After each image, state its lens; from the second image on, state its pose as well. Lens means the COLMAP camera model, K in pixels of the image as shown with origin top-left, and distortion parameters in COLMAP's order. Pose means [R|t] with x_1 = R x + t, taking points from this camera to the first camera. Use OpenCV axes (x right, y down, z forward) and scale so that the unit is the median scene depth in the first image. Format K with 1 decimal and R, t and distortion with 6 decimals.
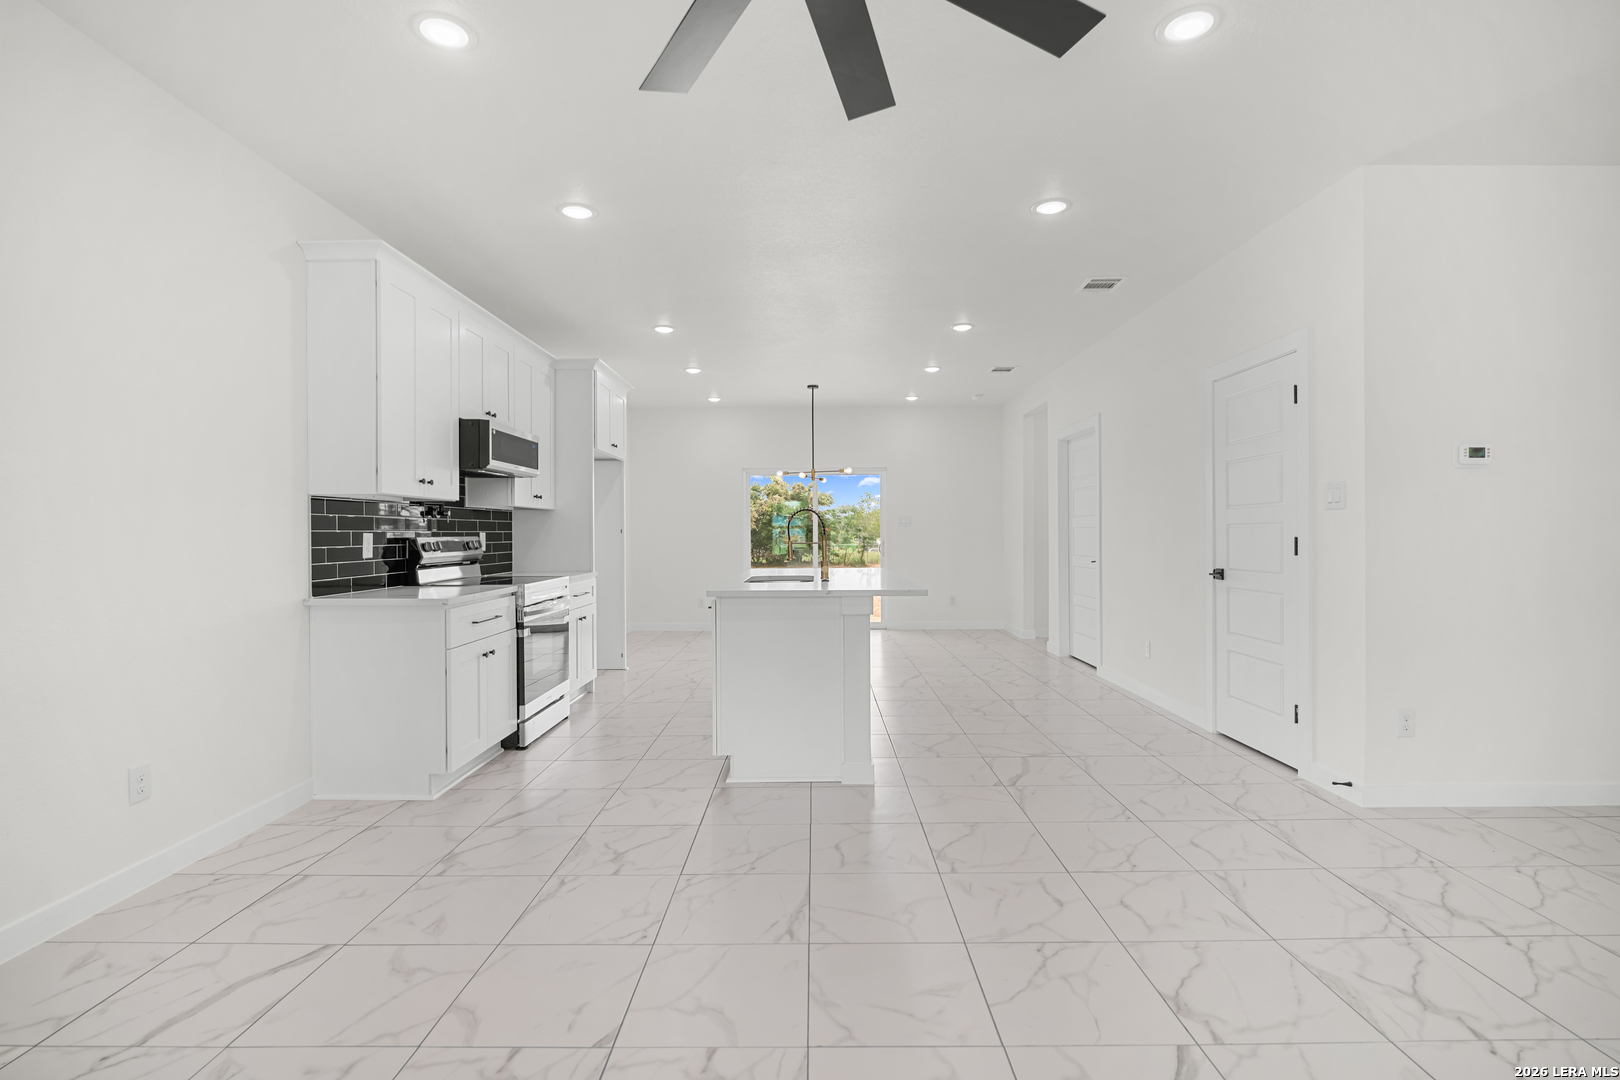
lens RADIAL K [[758.4, 0, 816.6], [0, 758.4, 529.2], [0, 0, 1]] dist [-0.005321, -0.002885]
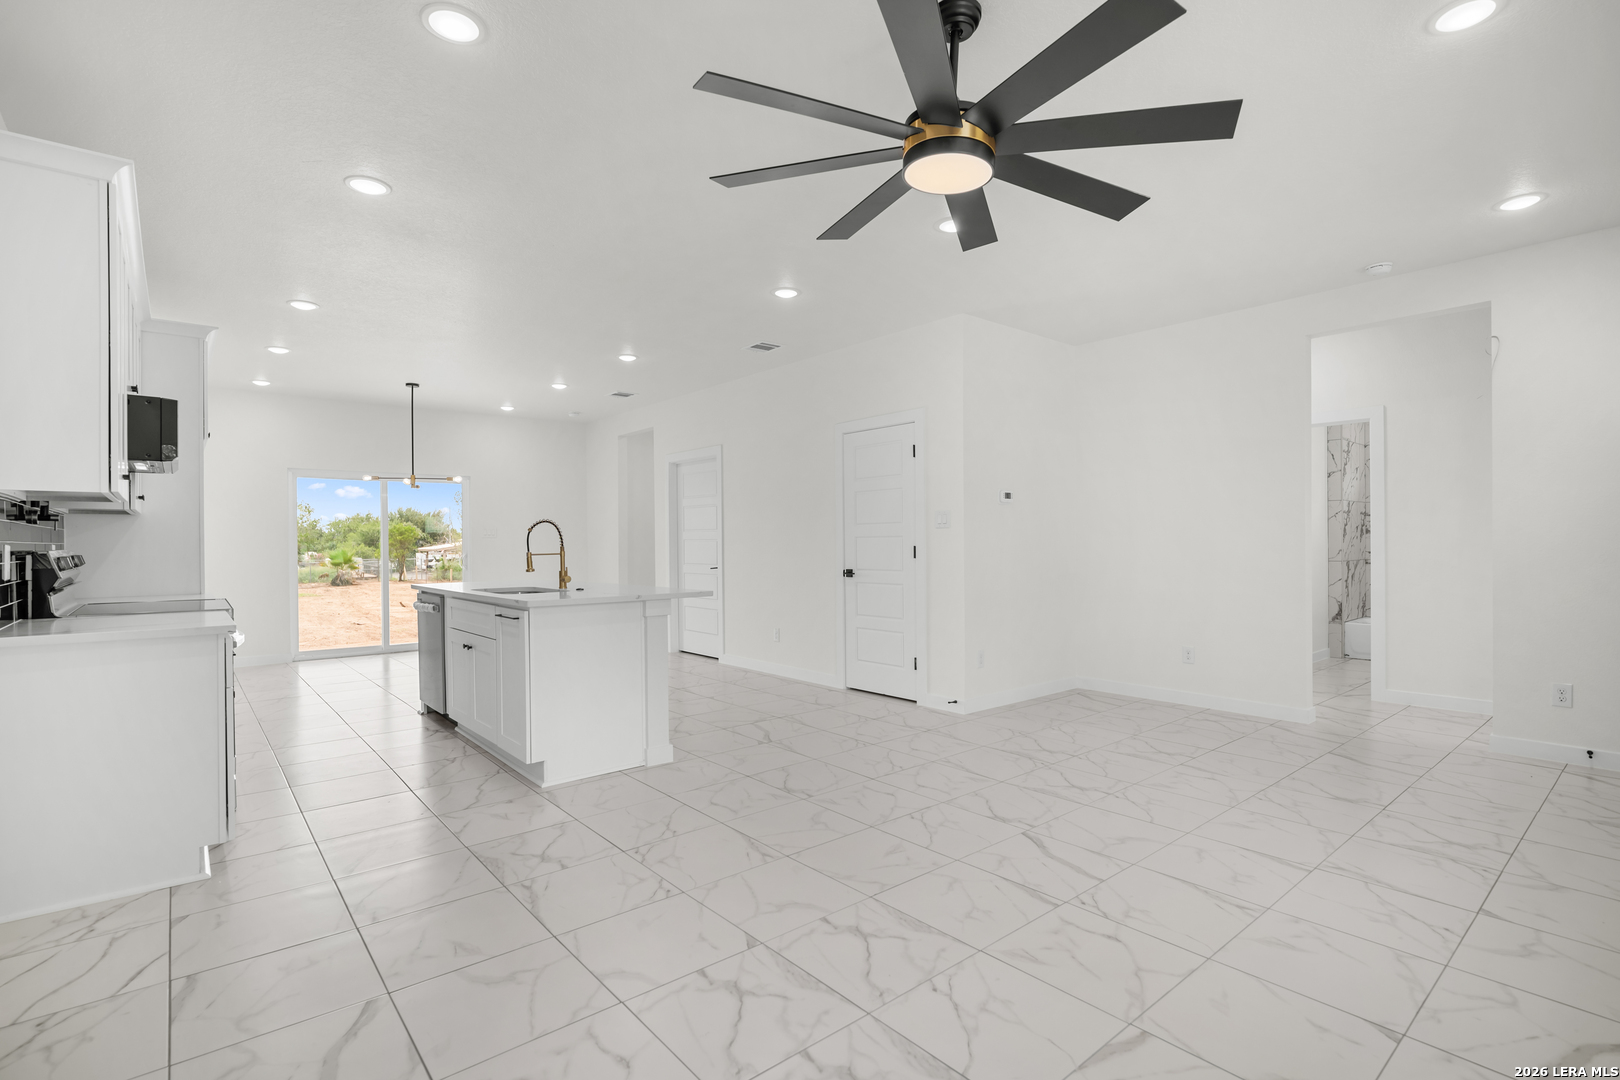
lens RADIAL K [[758.4, 0, 812.1], [0, 758.4, 537.4], [0, 0, 1]] dist [-0.005321, -0.002885]
pose [[0.764608, 0.004039, 0.644483, -0.525518], [-0.000167, 0.999982, -0.006069, 0.002547], [-0.644496, 0.004533, 0.764595, -0.020496]]
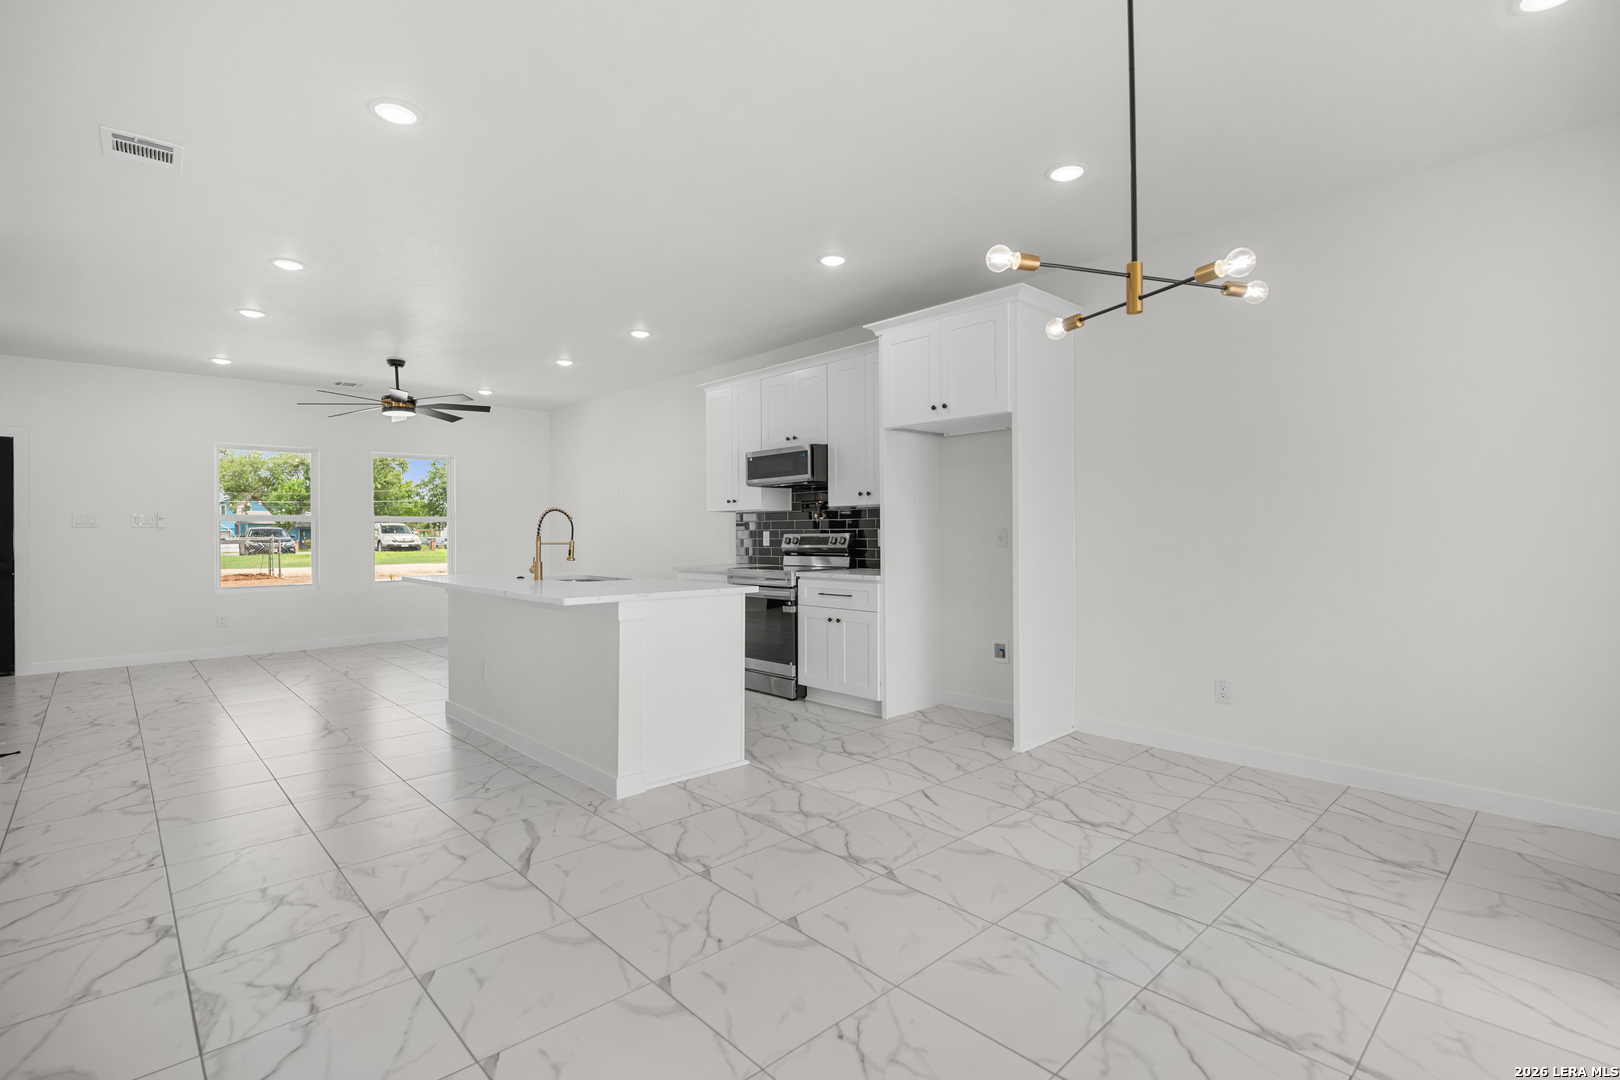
lens RADIAL K [[758.4, 0, 819.5], [0, 758.4, 509.2], [0, 0, 1]] dist [-0.005321, -0.002885]
pose [[-0.726402, -0.017186, -0.687055, 0.550883], [0.010554, 0.999290, -0.036156, 0.020461], [0.687189, -0.033515, -0.725705, 2.593745]]
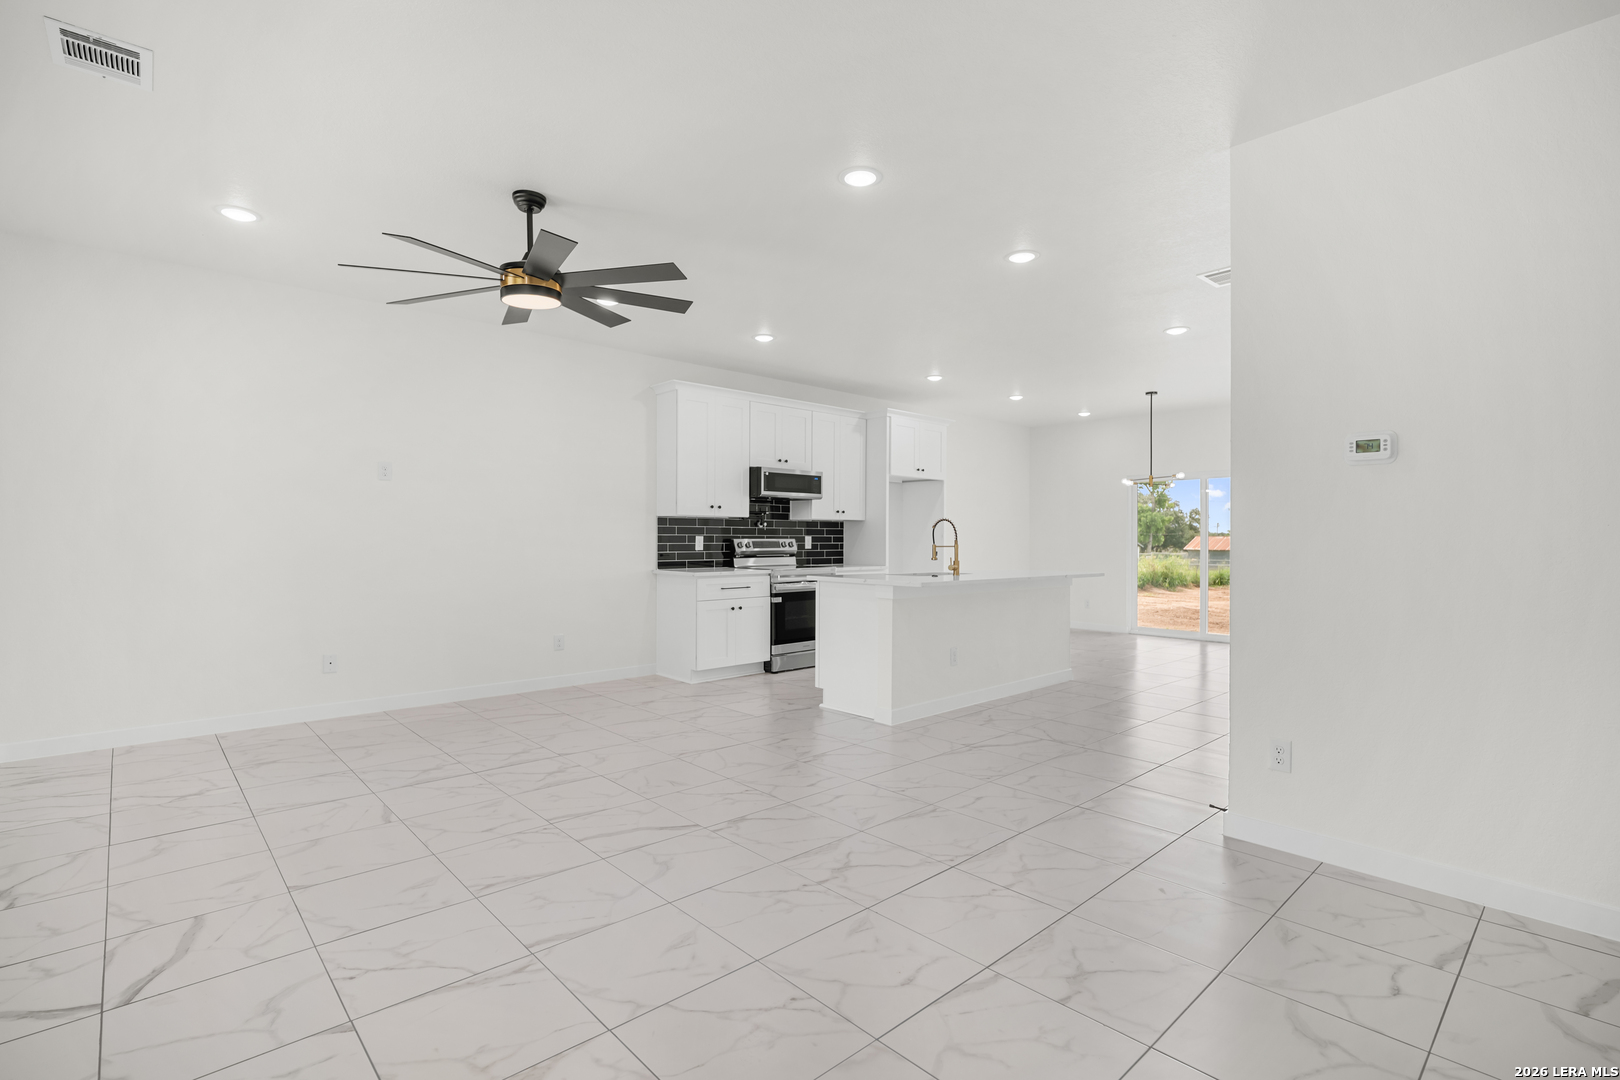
lens RADIAL K [[758.4, 0, 815.3], [0, 758.4, 528.9], [0, 0, 1]] dist [-0.005321, -0.002885]
pose [[0.677142, -0.001561, -0.735851, 1.007275], [-0.004052, 0.999975, -0.005850, -0.002813], [0.735841, 0.006943, 0.677118, -0.006928]]
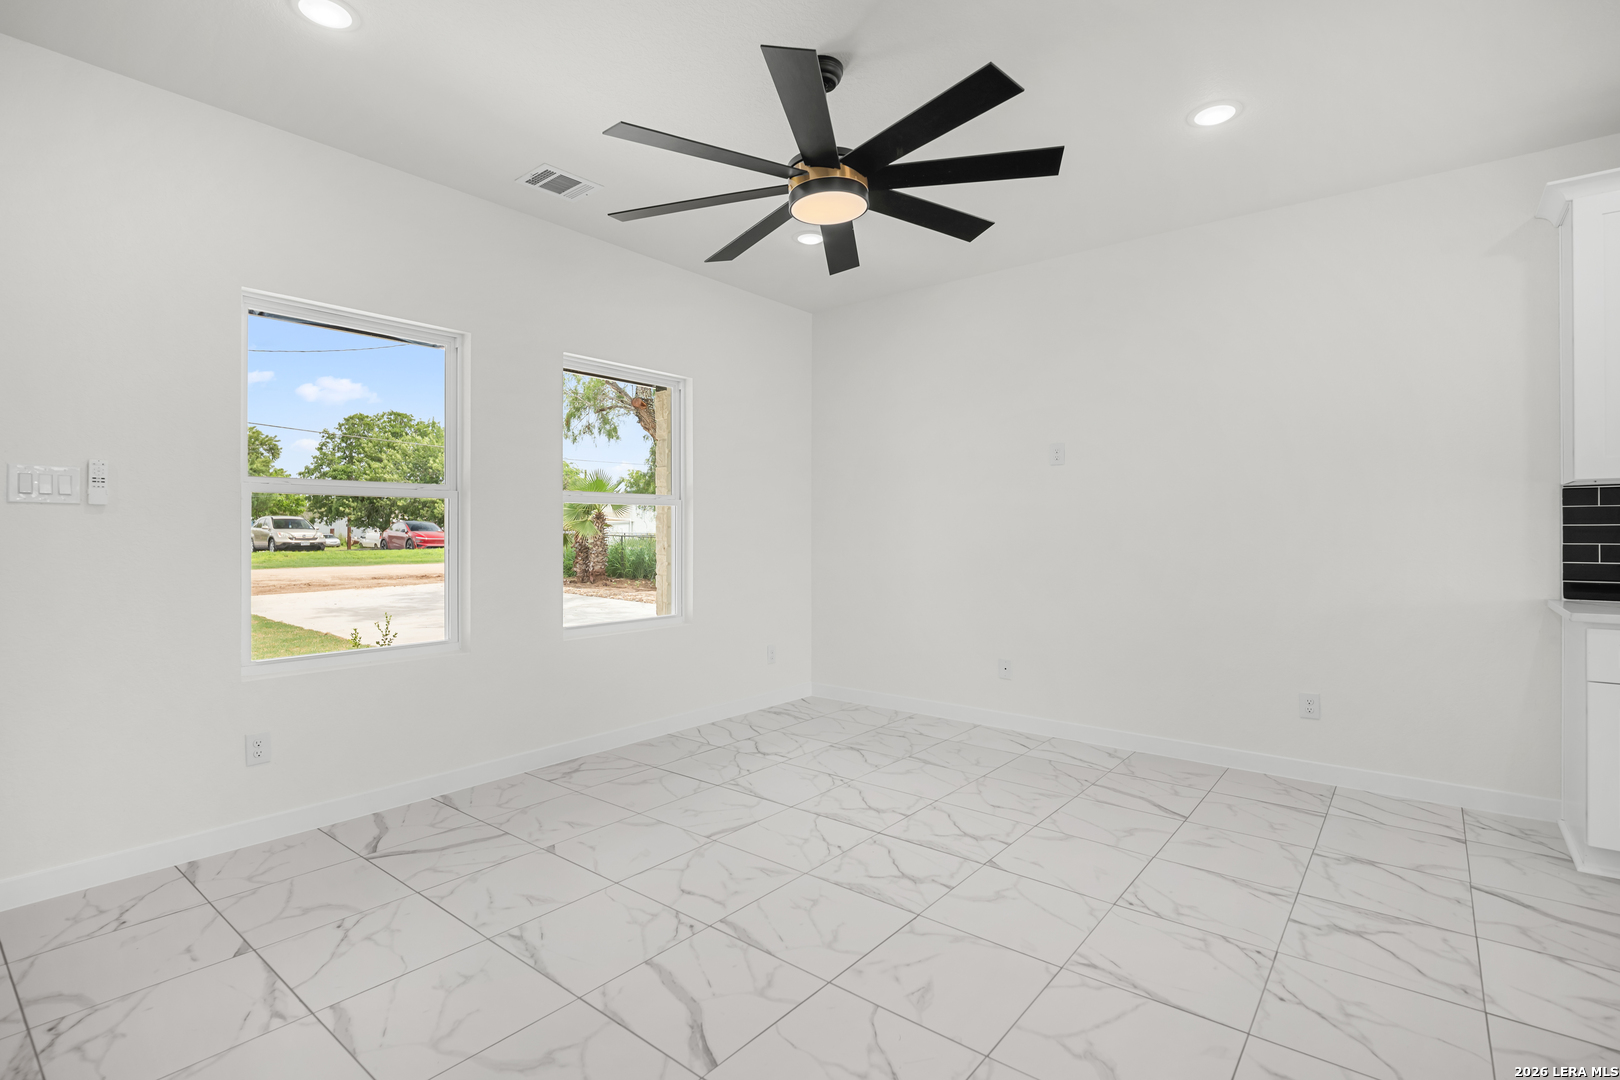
lens RADIAL K [[758.4, 0, 809.3], [0, 758.4, 535.5], [0, 0, 1]] dist [-0.005321, -0.002885]
pose [[-0.631849, 0.008242, -0.775048, 0.579956], [0.008176, 0.999959, 0.003968, 0.003700], [0.775049, -0.003829, -0.631890, 0.862208]]
